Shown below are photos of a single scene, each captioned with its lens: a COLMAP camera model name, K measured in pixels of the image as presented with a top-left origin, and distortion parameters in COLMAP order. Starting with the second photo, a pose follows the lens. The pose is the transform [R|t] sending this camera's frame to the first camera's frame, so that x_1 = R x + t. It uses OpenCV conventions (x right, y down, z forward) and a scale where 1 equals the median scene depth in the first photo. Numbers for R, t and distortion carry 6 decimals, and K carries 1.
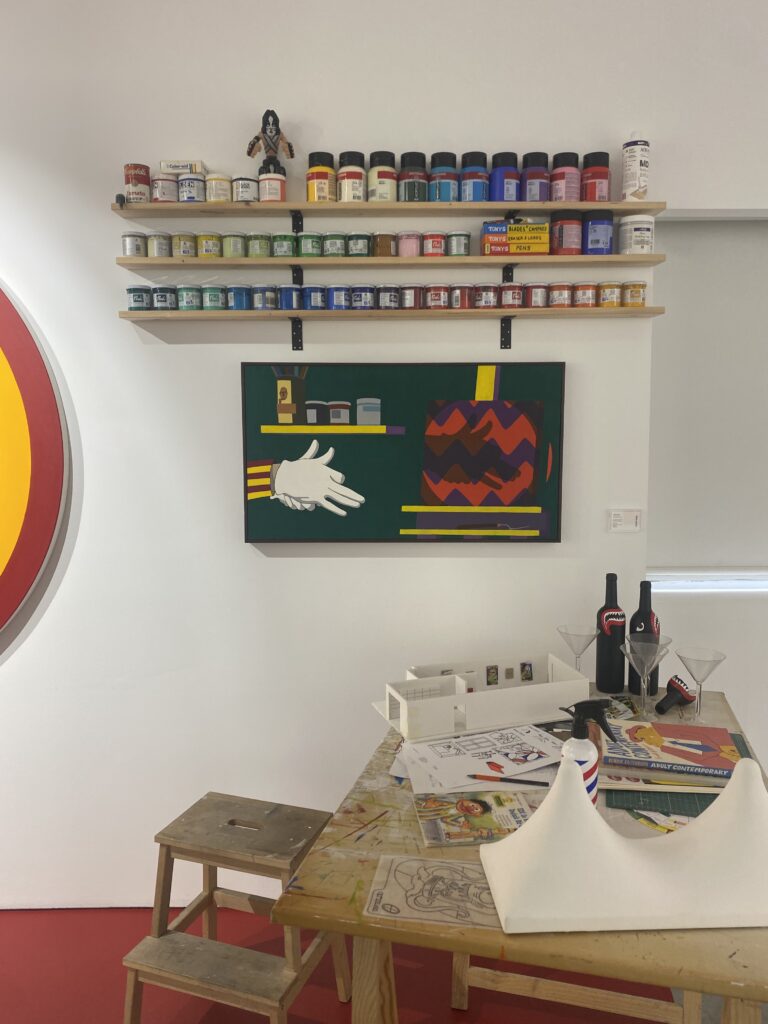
lens RADIAL K [[783.8, 0, 381.7], [0, 783.8, 514.5], [0, 0, 1]] dist [0.009154, -0.006491]
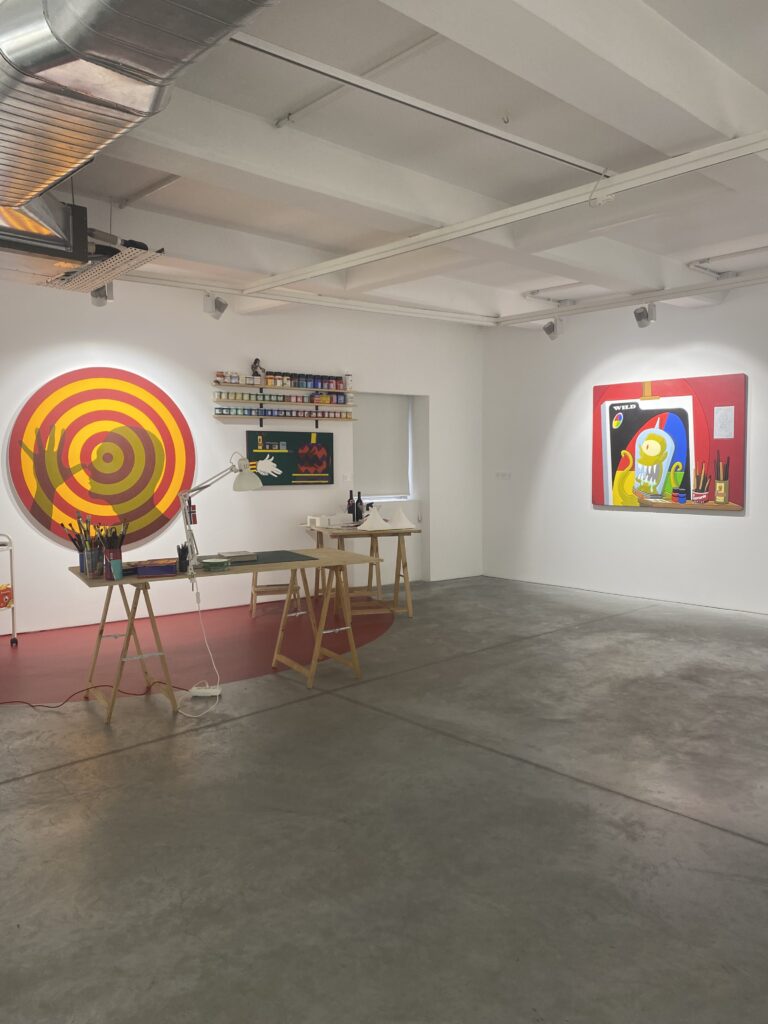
lens RADIAL K [[783.8, 0, 384.6], [0, 783.8, 511.3], [0, 0, 1]] dist [0.009154, -0.006491]
pose [[0.831654, -0.034380, 0.554229, -1.554103], [0.067149, 0.996984, -0.038915, 0.314412], [-0.551219, 0.069580, 0.831454, -2.057668]]
